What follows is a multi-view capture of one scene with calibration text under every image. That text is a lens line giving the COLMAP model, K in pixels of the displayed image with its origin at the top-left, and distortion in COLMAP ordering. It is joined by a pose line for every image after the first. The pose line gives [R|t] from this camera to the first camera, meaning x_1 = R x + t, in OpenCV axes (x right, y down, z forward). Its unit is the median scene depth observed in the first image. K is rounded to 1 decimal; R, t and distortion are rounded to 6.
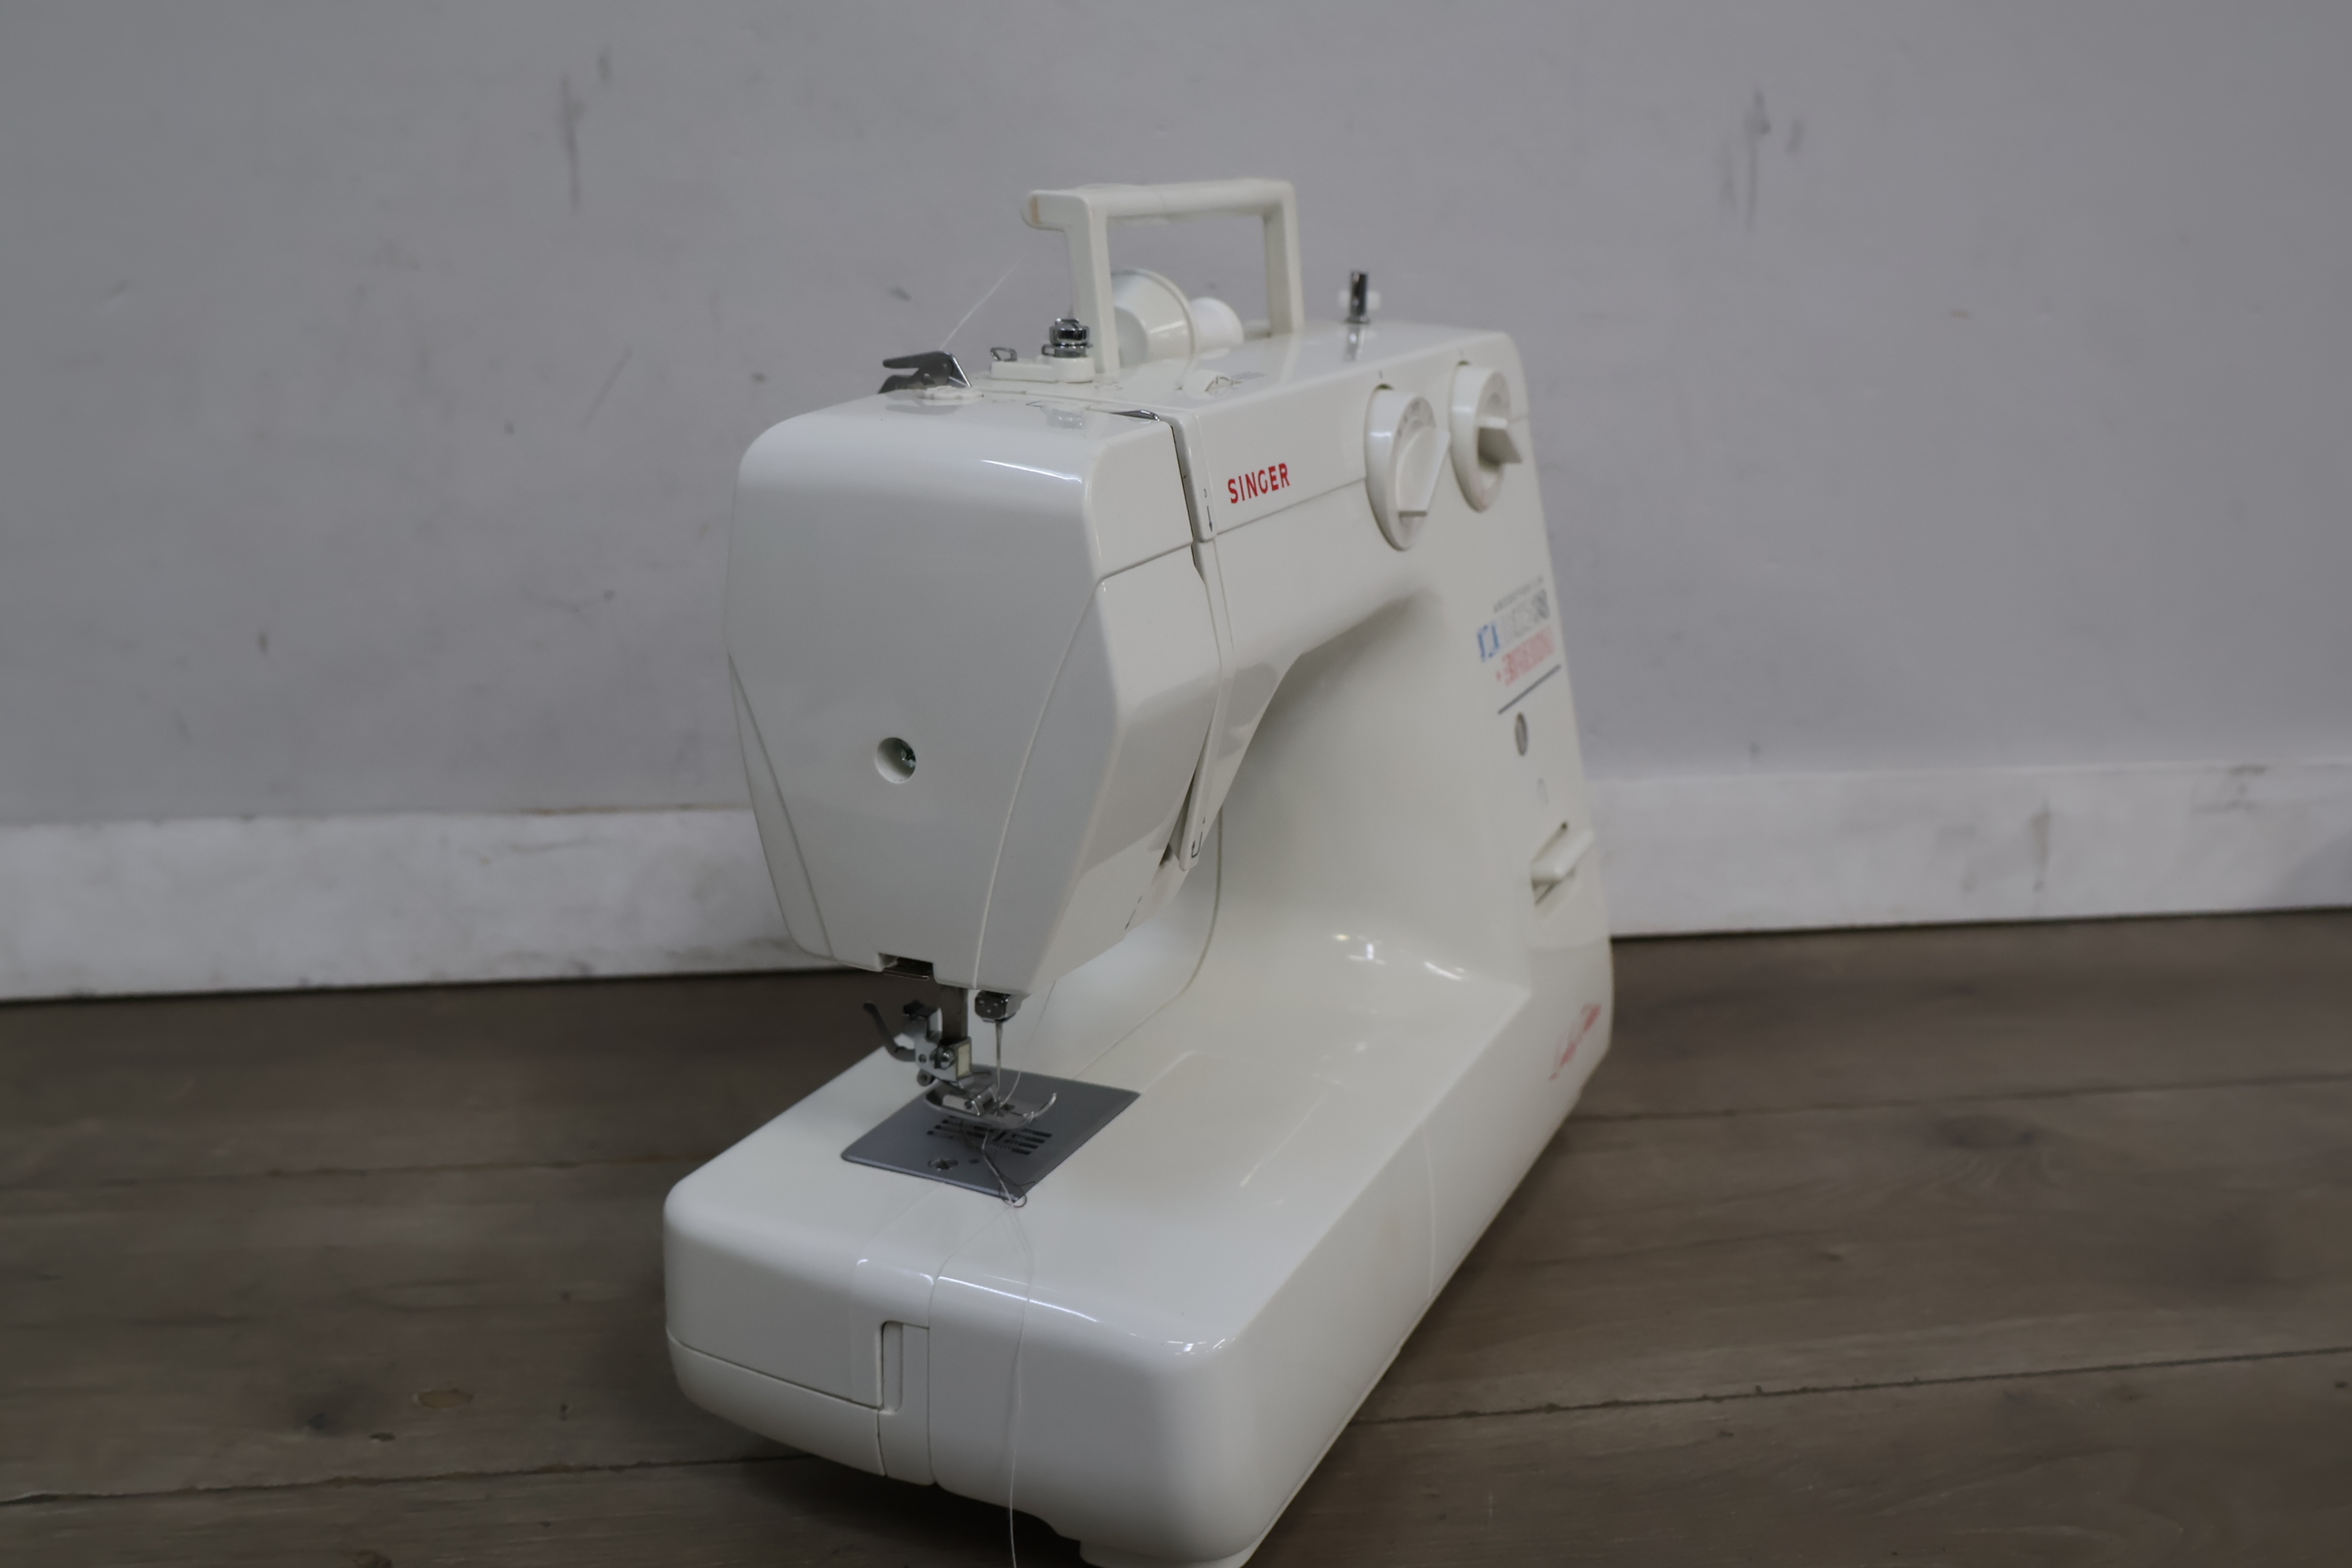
lens RADIAL K [[2384.5, 0, 1162.5], [0, 2384.5, 782.7], [0, 0, 1]] dist [0.011264, 0.000000]
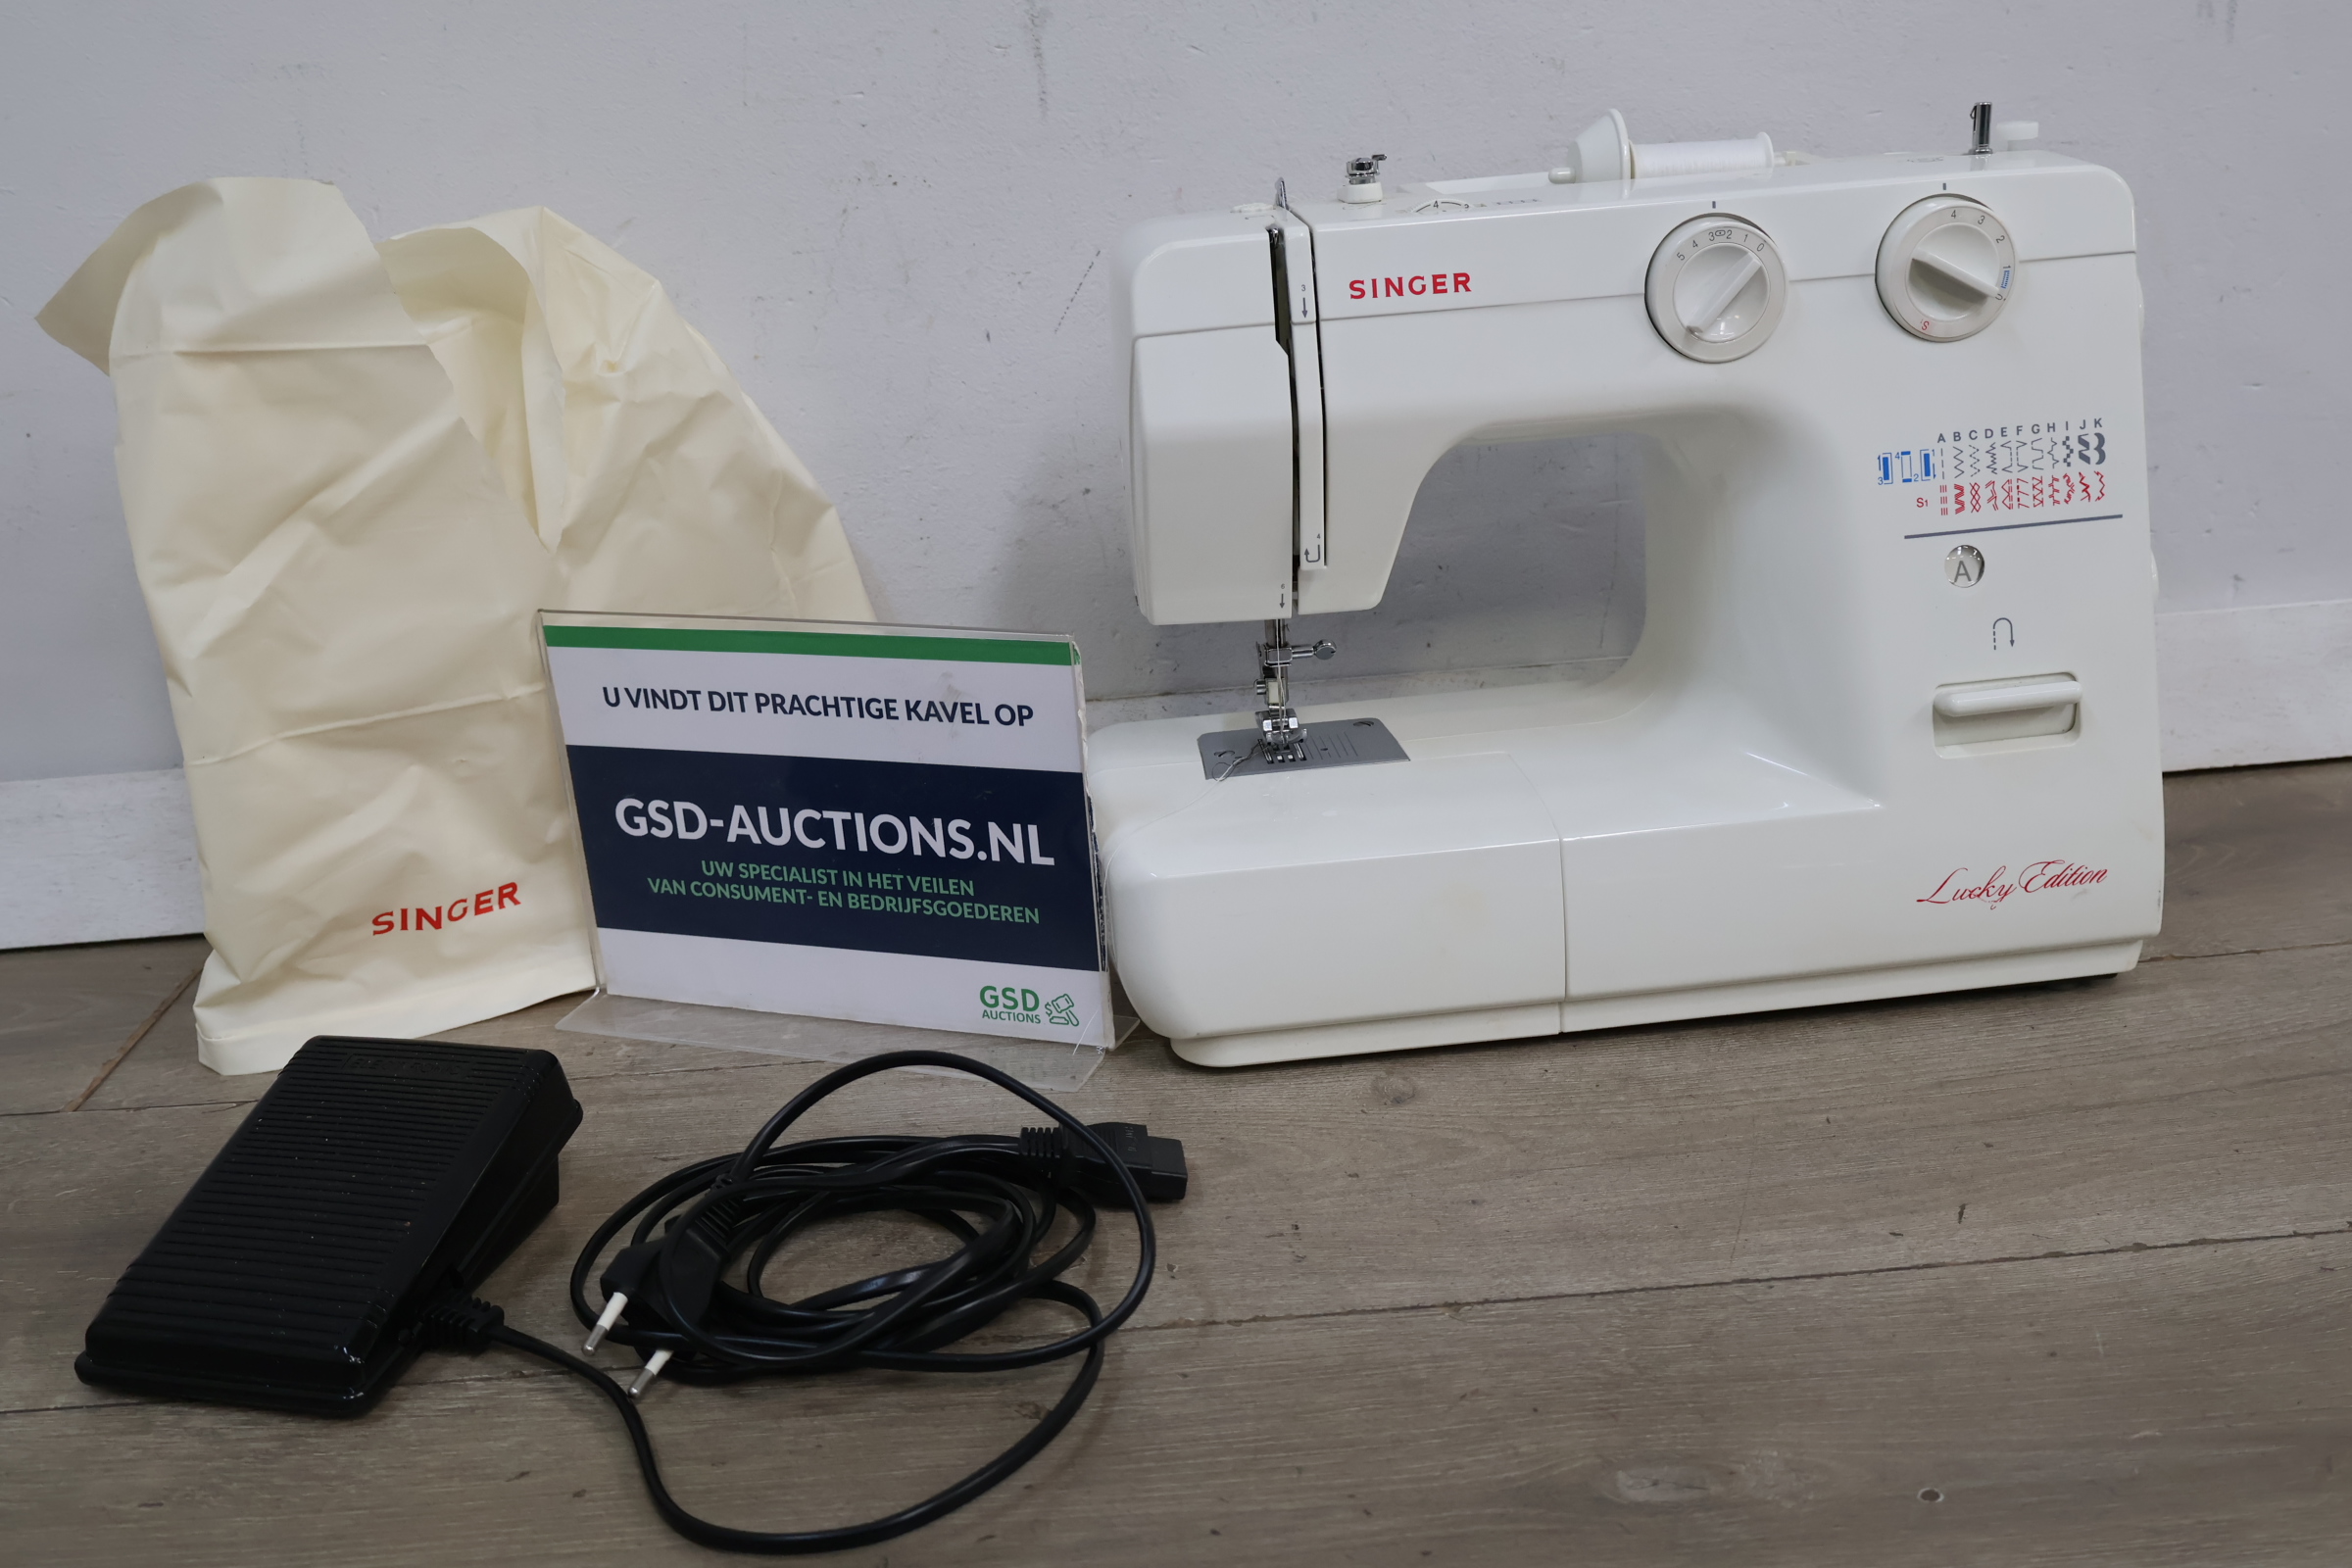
lens RADIAL K [[2384.5, 0, 1179.4], [0, 2384.5, 785.5], [0, 0, 1]] dist [0.011264, 0.000000]
pose [[0.992369, -0.044994, -0.114802, -0.083699], [0.051412, 0.997240, 0.053571, -0.005459], [0.112075, -0.059065, 0.991943, -0.025488]]
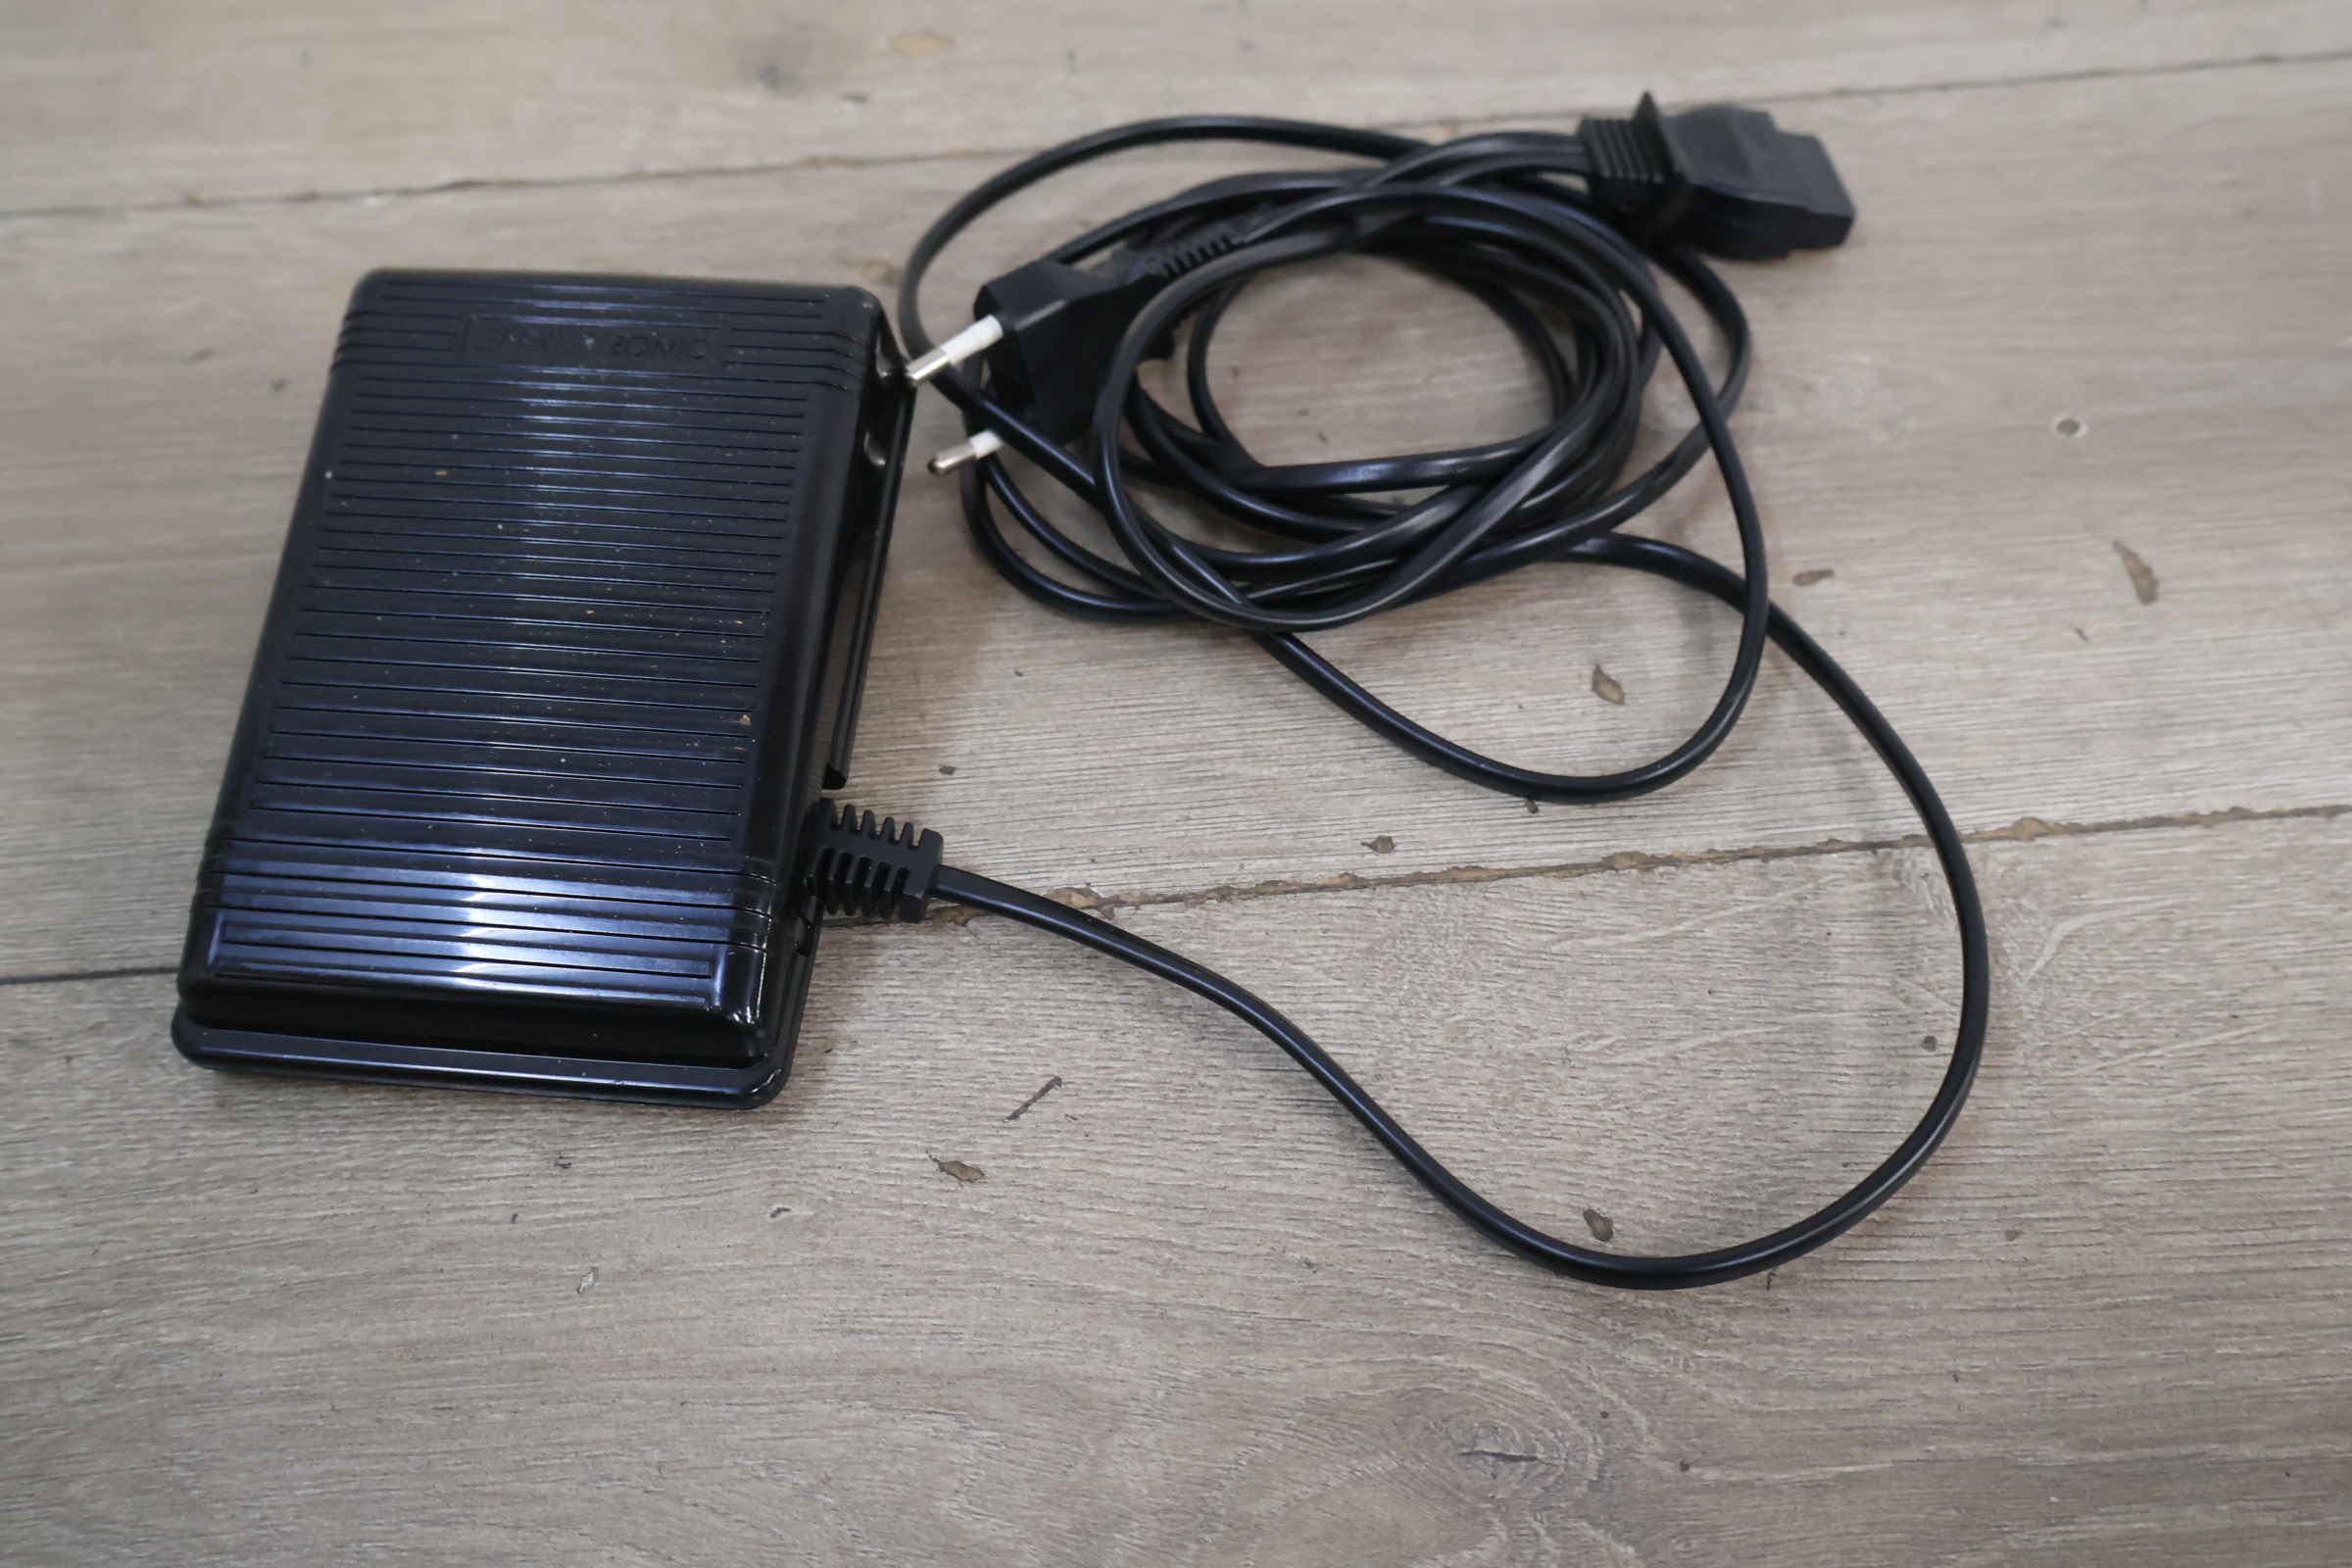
lens RADIAL K [[2384.5, 0, 1188.8], [0, 2384.5, 780.7], [0, 0, 1]] dist [0.011264, 0.000000]
pose [[0.995190, 0.027405, -0.094050, -0.095500], [0.032916, 0.810710, 0.584522, -0.001303], [0.092266, -0.584806, 0.805908, 0.168844]]
